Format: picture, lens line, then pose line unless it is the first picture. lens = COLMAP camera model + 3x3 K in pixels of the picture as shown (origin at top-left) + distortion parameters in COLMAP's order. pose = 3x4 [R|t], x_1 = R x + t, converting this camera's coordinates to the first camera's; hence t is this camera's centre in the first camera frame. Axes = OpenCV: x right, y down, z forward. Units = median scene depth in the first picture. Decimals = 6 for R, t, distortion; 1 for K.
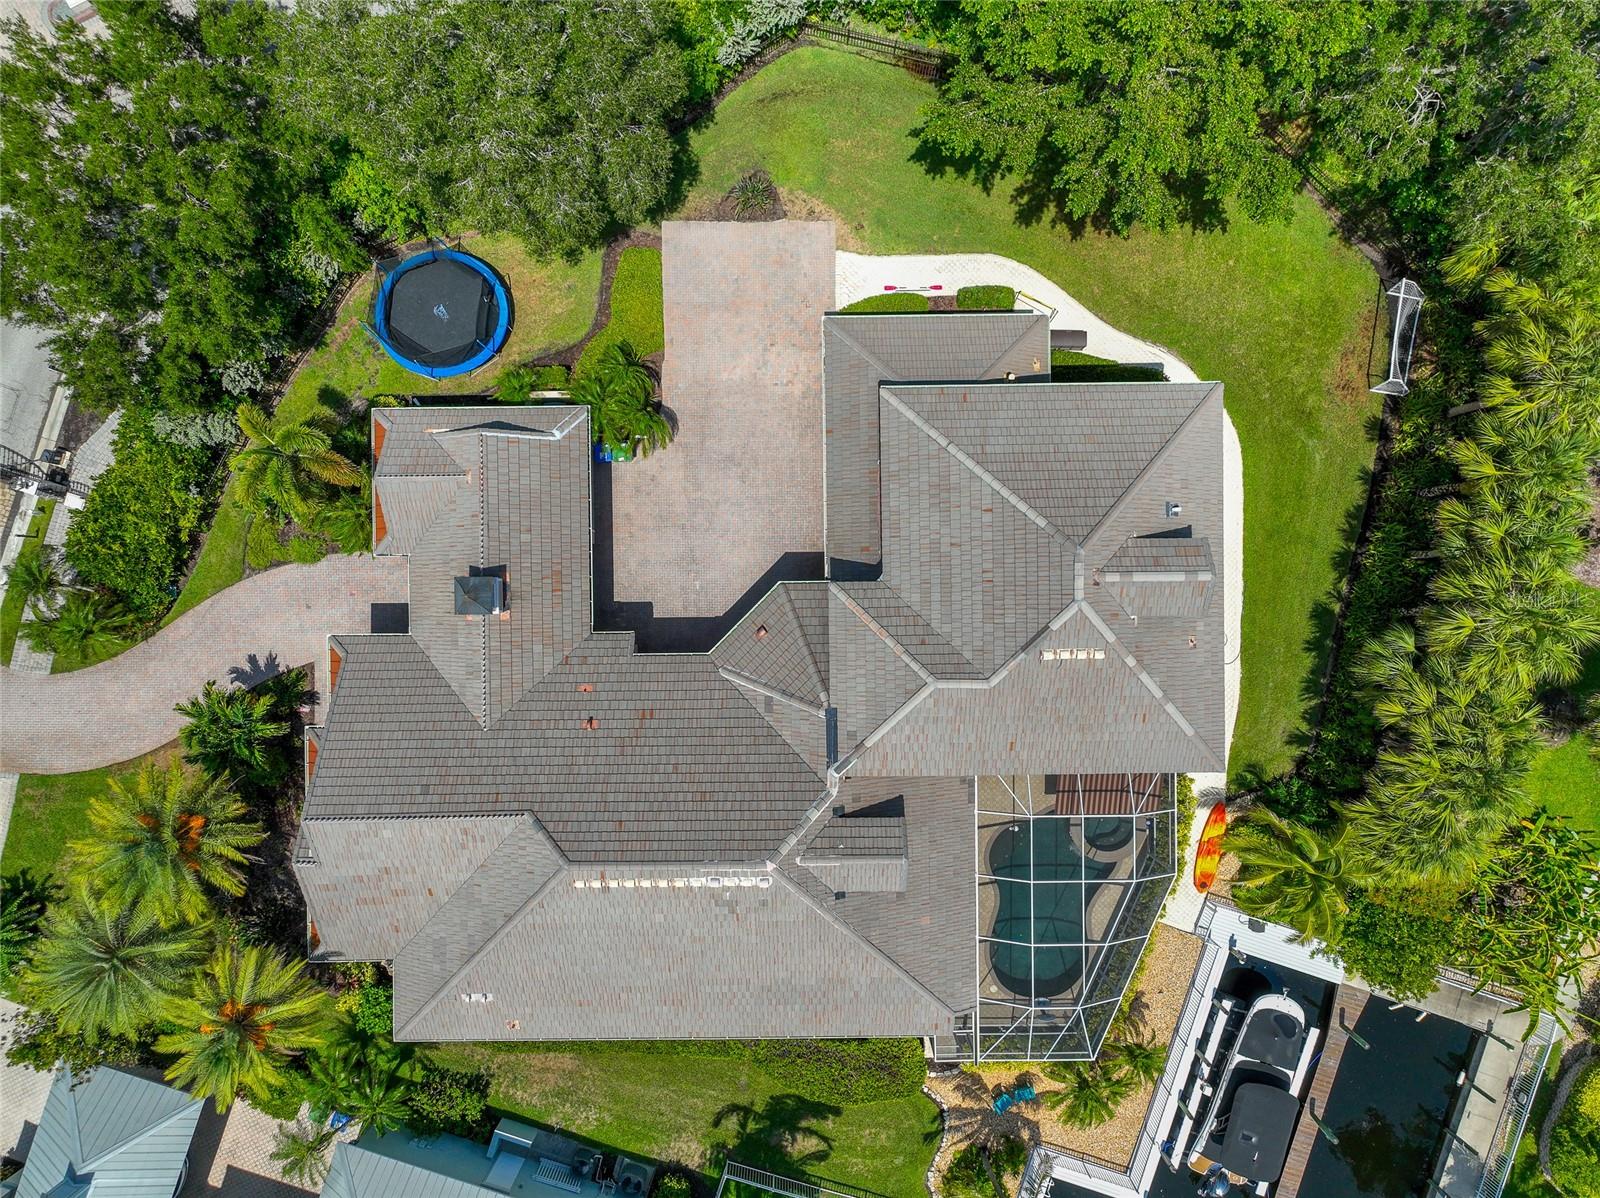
lens RADIAL K [[1153.8, 0, 800.0], [0, 1153.8, 599.0], [0, 0, 1]] dist [-0.002021, 0.023138]
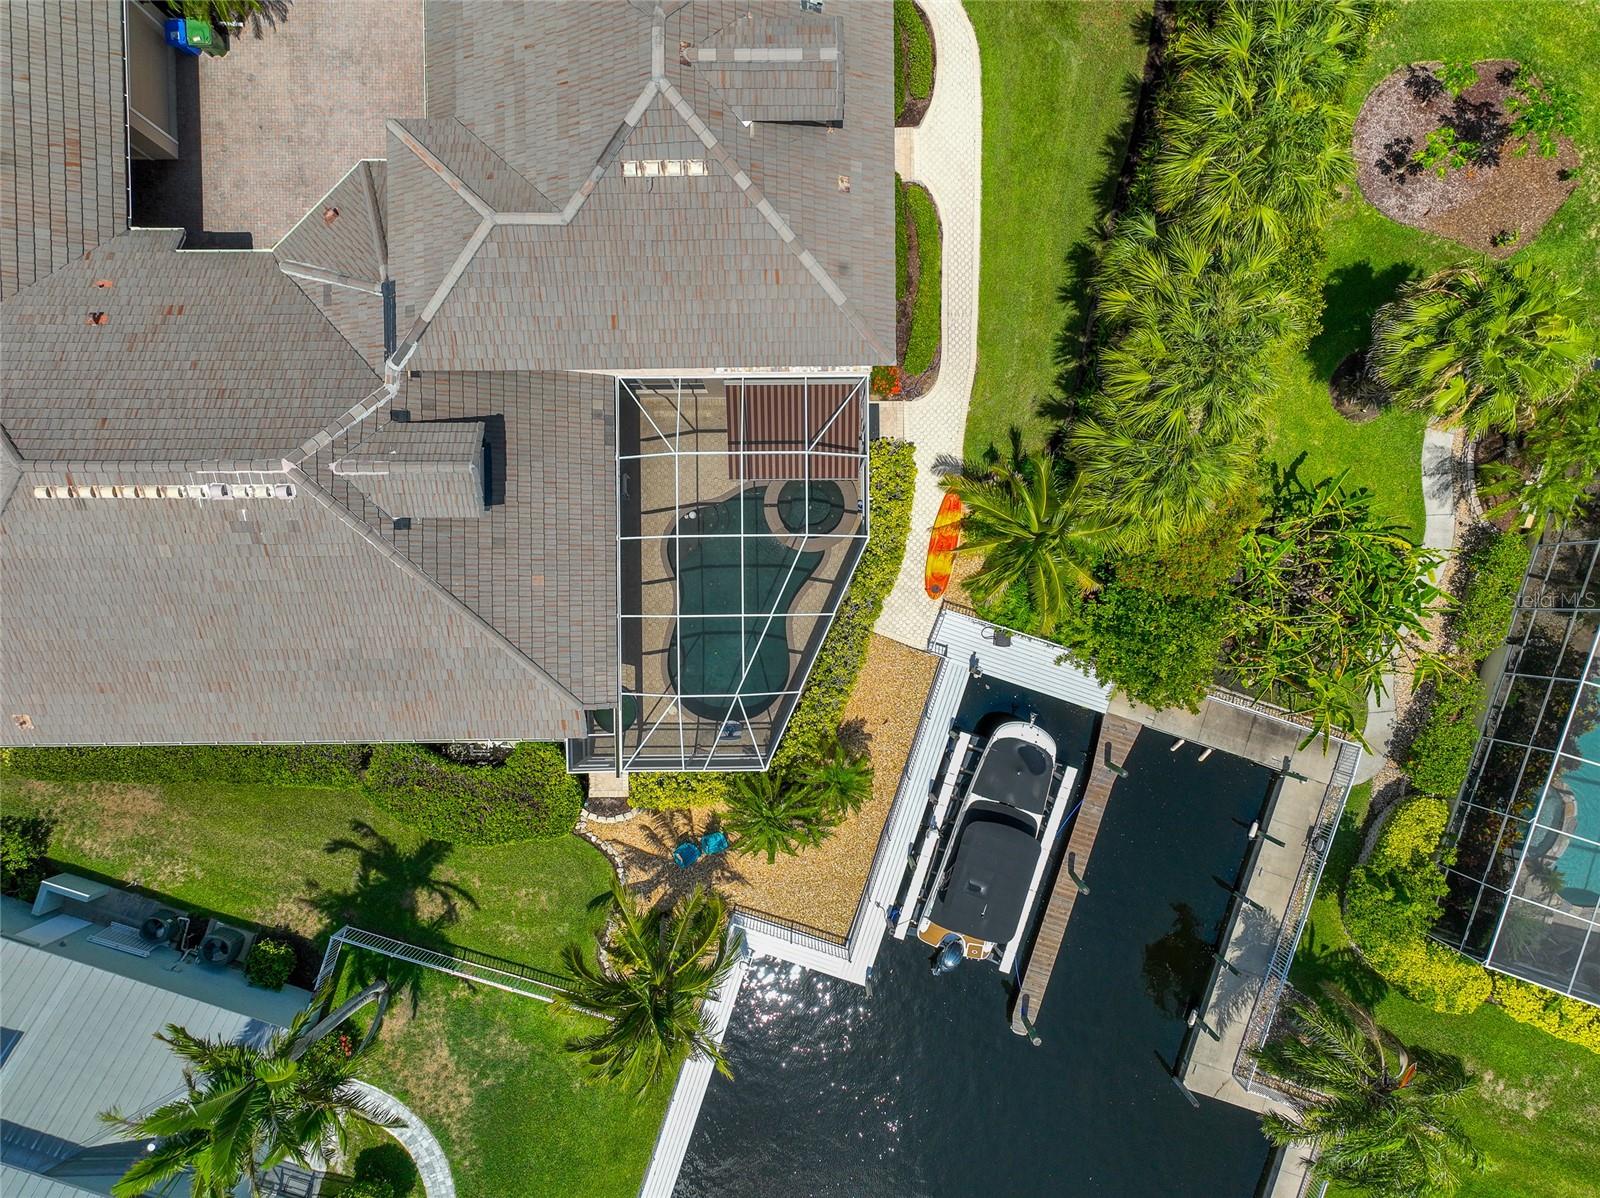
lens RADIAL K [[1153.8, 0, 800.0], [0, 1153.8, 599.0], [0, 0, 1]] dist [-0.002021, 0.023138]
pose [[0.999975, 0.001074, 0.006992, 0.260036], [-0.001055, 0.999995, -0.002821, 0.270352], [-0.006995, 0.002814, 0.999972, 0.194397]]
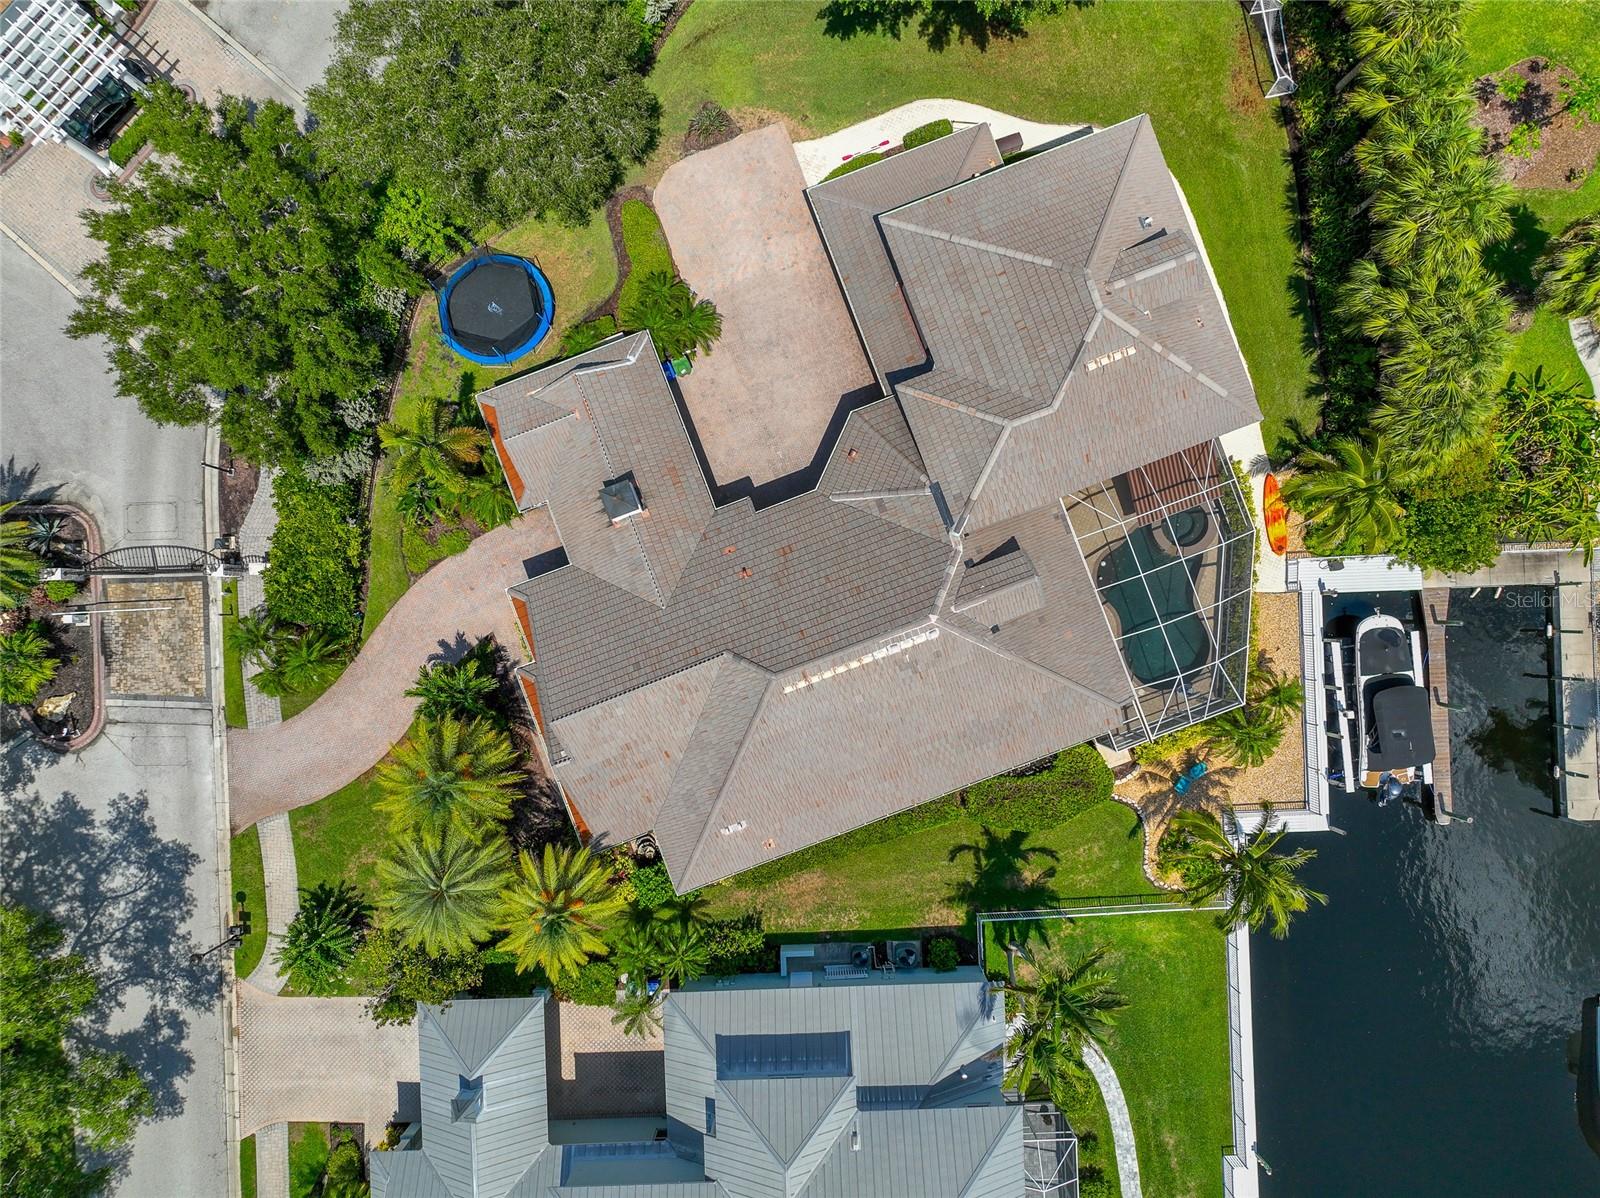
lens RADIAL K [[1153.8, 0, 800.0], [0, 1153.8, 599.0], [0, 0, 1]] dist [-0.002021, 0.023138]
pose [[0.938280, -0.345873, -0.001687, -0.123222], [0.345831, 0.938222, -0.011875, 0.150647], [0.005690, 0.010558, 0.999928, -0.164350]]
